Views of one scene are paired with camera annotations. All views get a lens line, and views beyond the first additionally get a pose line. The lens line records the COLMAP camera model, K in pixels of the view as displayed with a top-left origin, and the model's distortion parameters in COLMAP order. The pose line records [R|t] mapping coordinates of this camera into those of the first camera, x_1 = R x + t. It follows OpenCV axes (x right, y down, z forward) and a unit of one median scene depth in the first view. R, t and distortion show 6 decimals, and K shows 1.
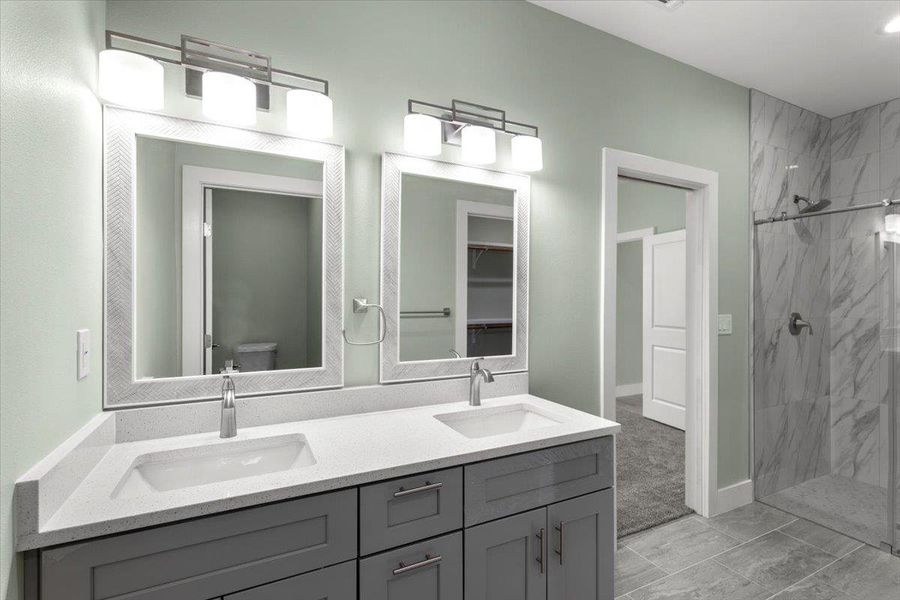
lens RADIAL K [[421.6, 0, 458.0], [0, 421.6, 300.5], [0, 0, 1]] dist [0.006403, 0.000594]
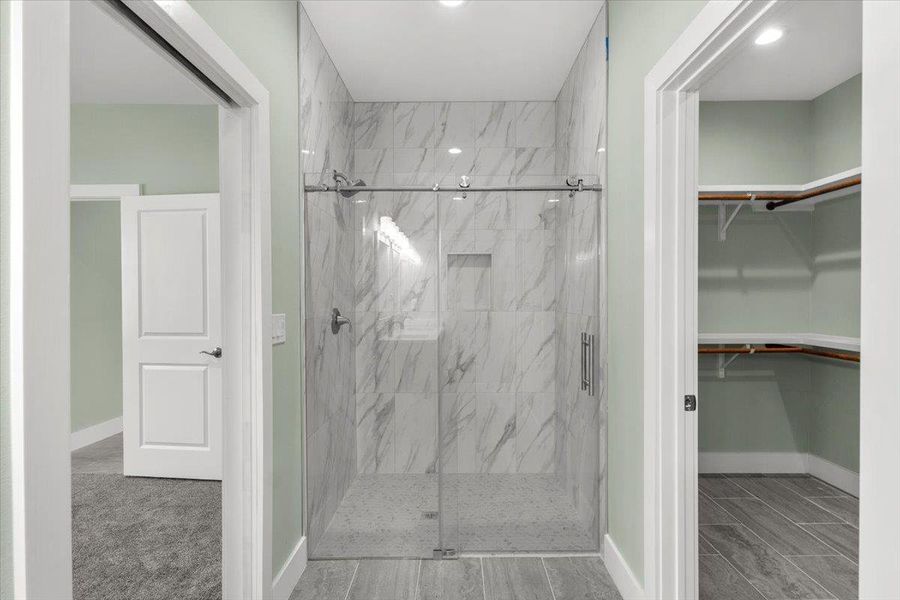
lens RADIAL K [[421.6, 0, 458.0], [0, 421.6, 300.5], [0, 0, 1]] dist [0.006403, 0.000594]
pose [[0.451438, -0.011025, 0.892234, 0.142320], [0.005864, 0.999939, 0.009389, 0.007036], [-0.892283, 0.000993, 0.451475, 0.382064]]
